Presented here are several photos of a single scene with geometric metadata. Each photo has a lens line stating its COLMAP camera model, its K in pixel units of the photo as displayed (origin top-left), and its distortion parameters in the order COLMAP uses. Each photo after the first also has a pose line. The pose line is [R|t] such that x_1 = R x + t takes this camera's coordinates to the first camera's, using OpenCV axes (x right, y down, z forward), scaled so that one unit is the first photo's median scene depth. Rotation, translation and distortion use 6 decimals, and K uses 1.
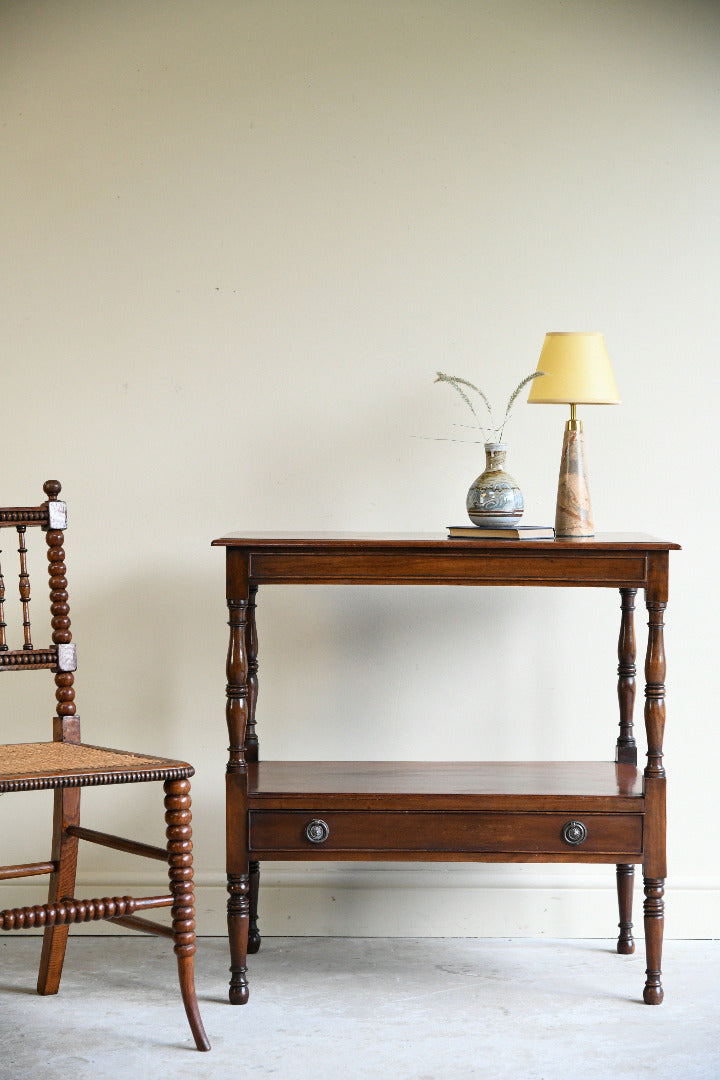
lens RADIAL K [[2211.3, 0, 332.7], [0, 2211.3, 547.9], [0, 0, 1]] dist [0.020819, 0.000000]
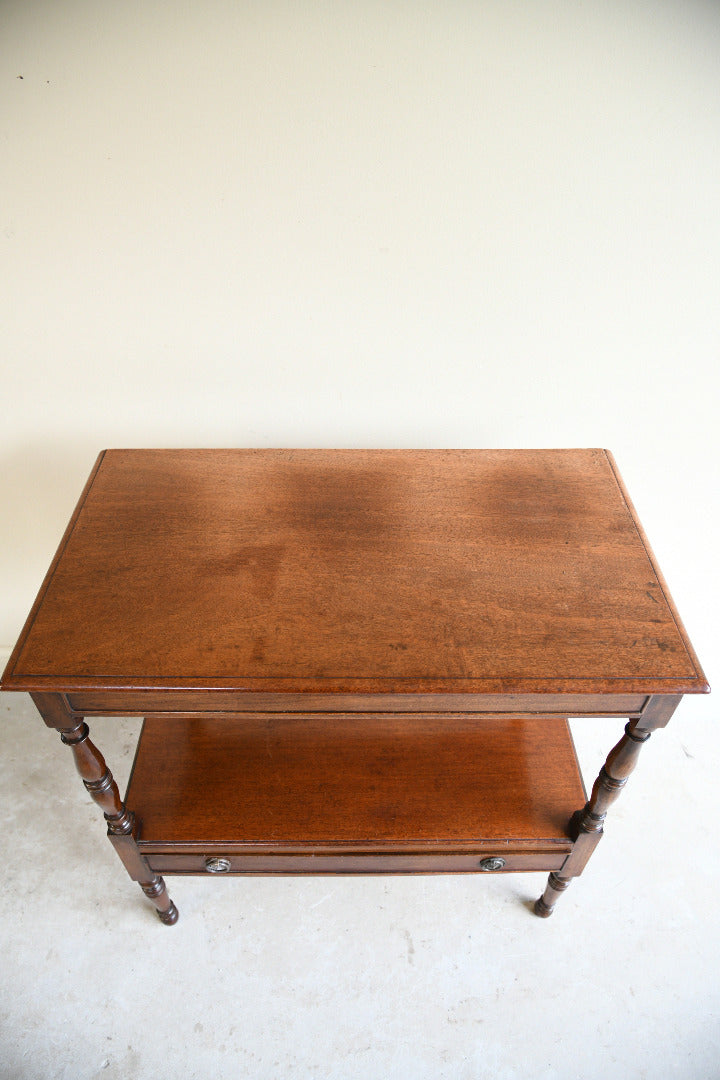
lens RADIAL K [[720.6, 0, 350.8], [0, 720.6, 544.2], [0, 0, 1]] dist [-0.036869, -0.005207]
pose [[0.999936, -0.011181, 0.001653, 0.049660], [0.007315, 0.751666, 0.659504, -0.171064], [-0.008617, -0.659450, 0.751699, 0.855173]]
